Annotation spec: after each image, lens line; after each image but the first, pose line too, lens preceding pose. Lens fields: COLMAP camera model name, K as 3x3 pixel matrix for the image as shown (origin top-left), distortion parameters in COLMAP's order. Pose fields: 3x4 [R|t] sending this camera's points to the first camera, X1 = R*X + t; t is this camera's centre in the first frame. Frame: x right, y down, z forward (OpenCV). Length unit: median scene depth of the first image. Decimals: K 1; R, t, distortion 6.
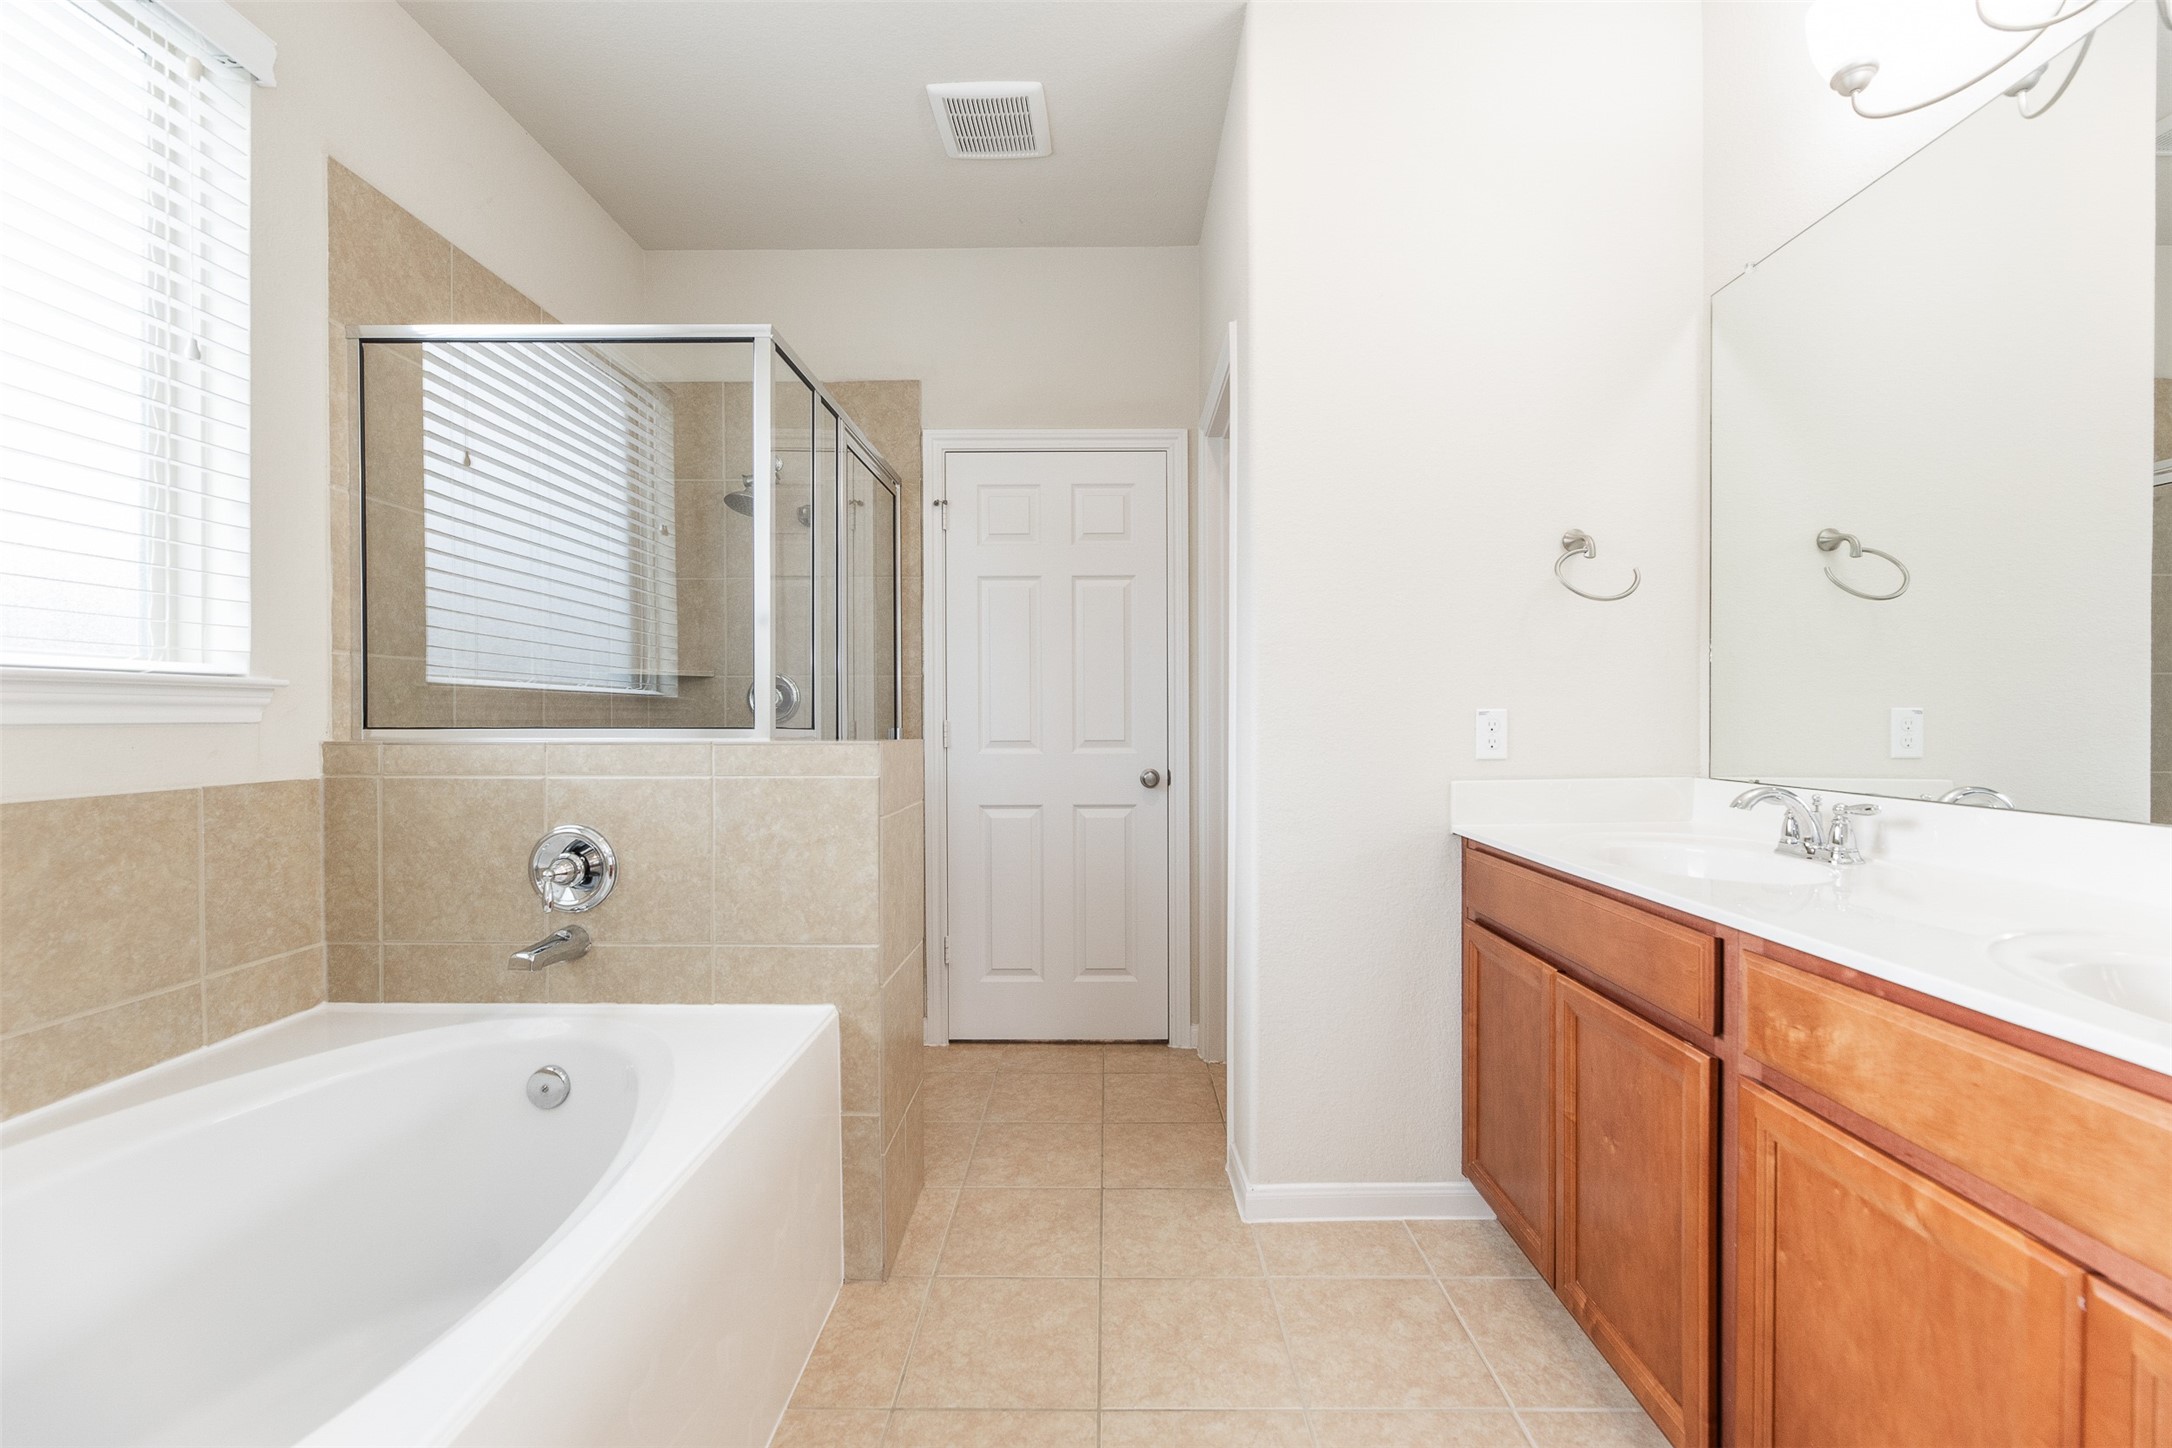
lens RADIAL K [[874.7, 0, 1103.7], [0, 874.7, 722.1], [0, 0, 1]] dist [-0.004376, 0.000601]
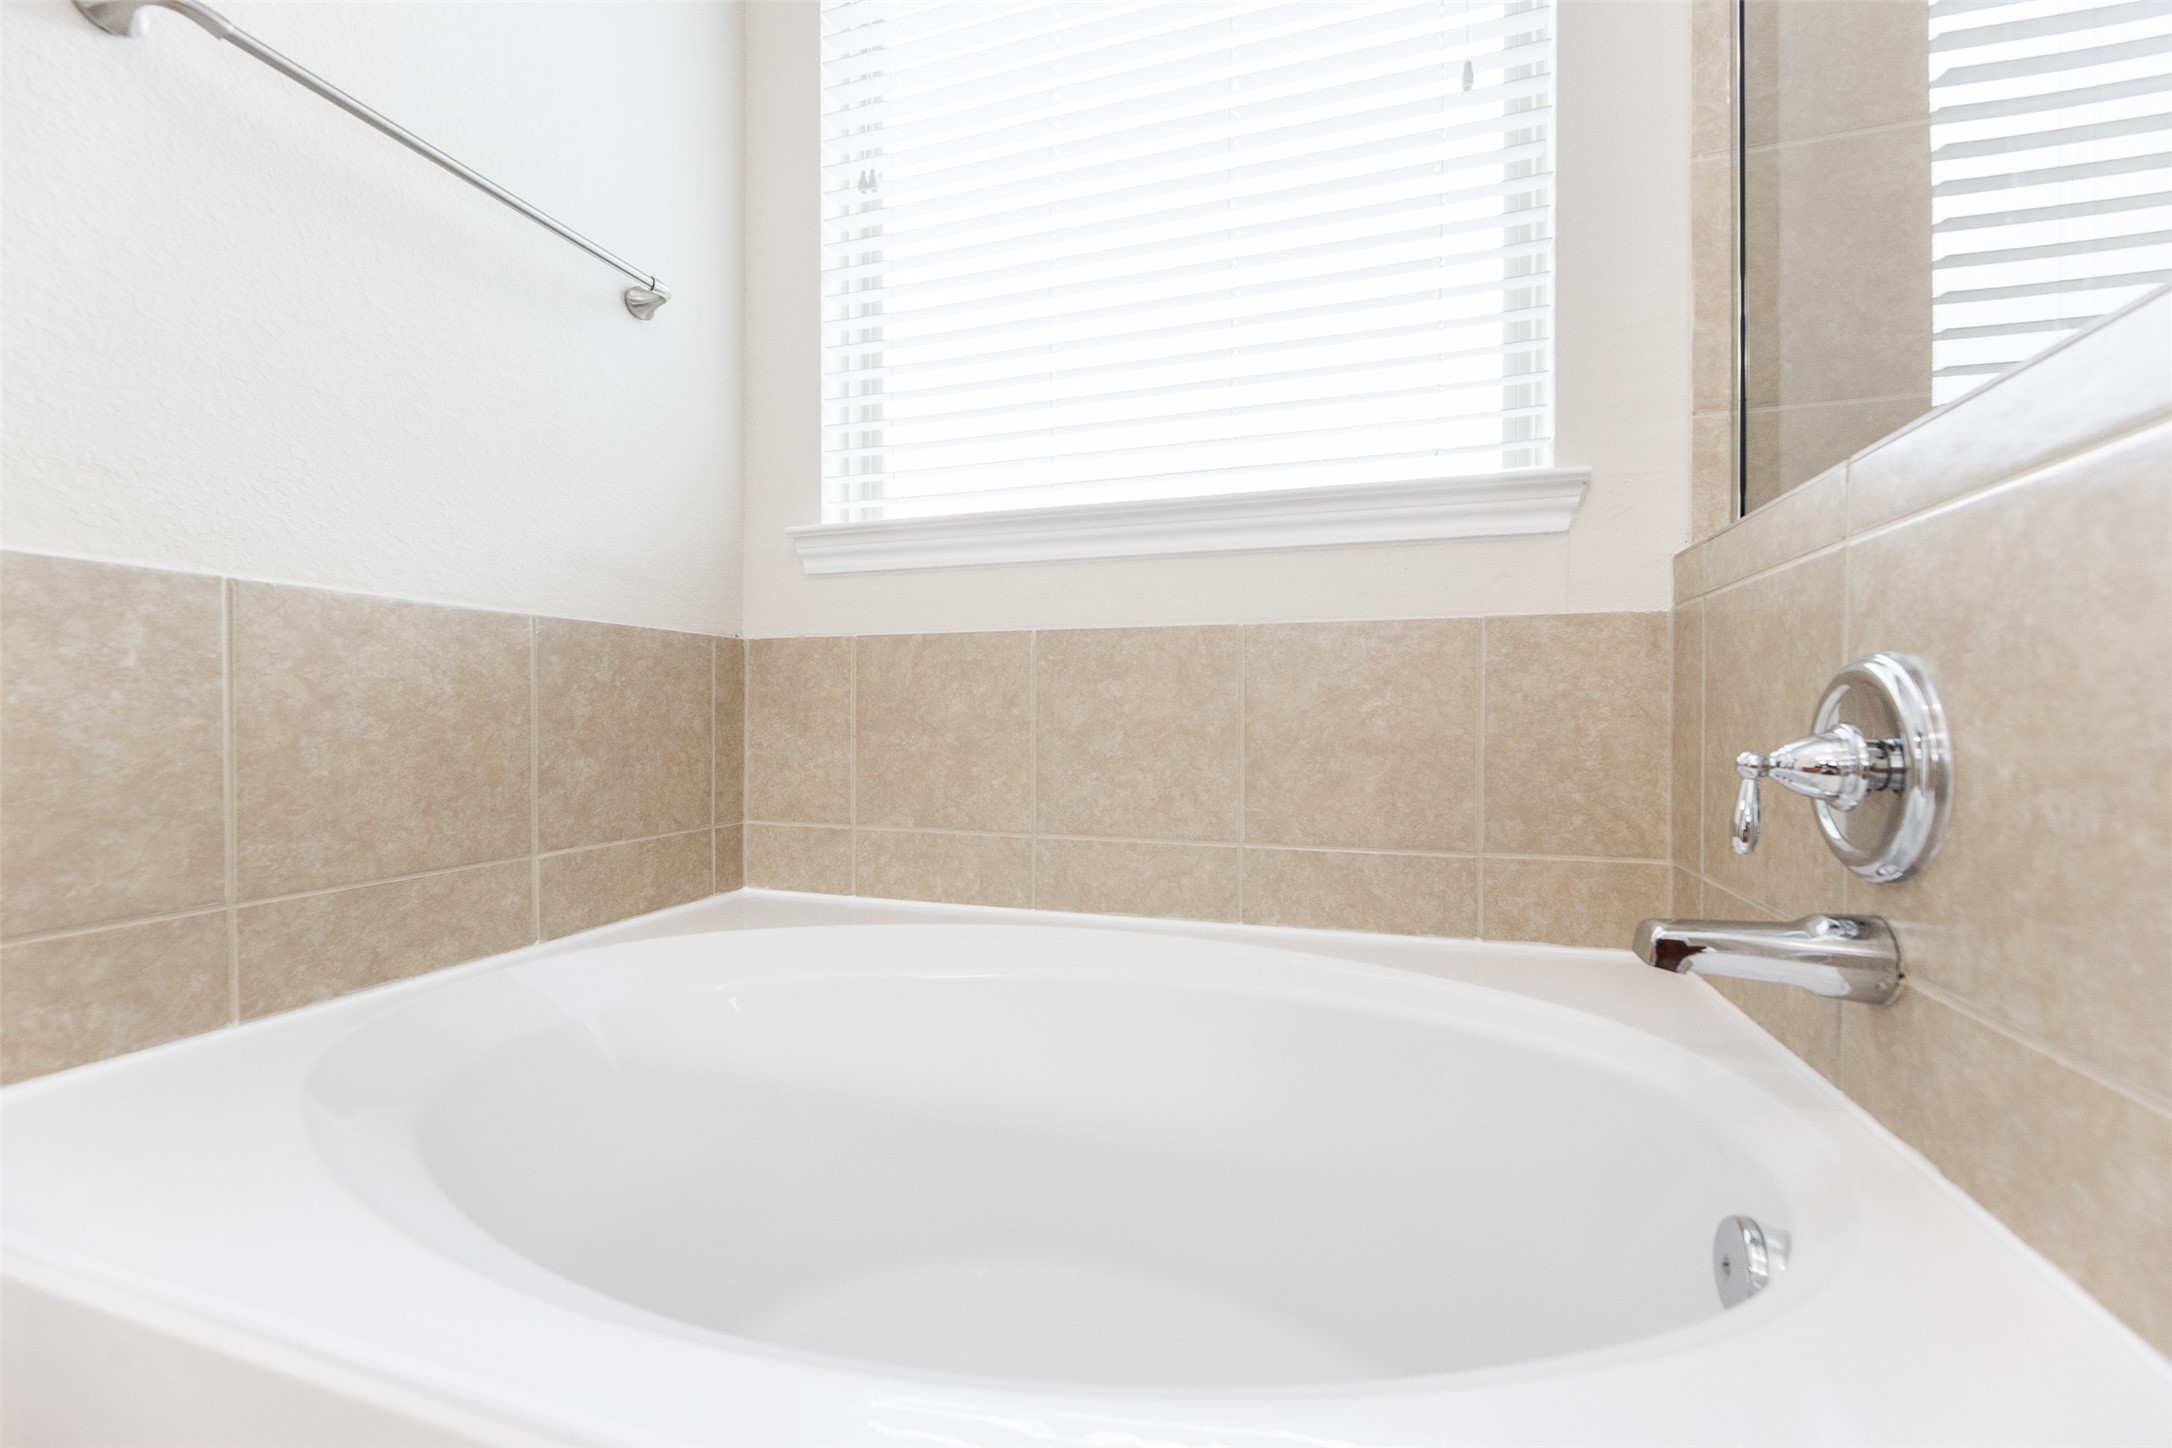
lens RADIAL K [[874.7, 0, 1086.4], [0, 874.7, 719.1], [0, 0, 1]] dist [-0.004376, 0.000601]
pose [[-0.293917, 0.004777, -0.955819, -0.153751], [-0.006656, 0.999953, 0.007044, 0.162820], [0.955808, 0.008433, -0.293871, 0.871236]]
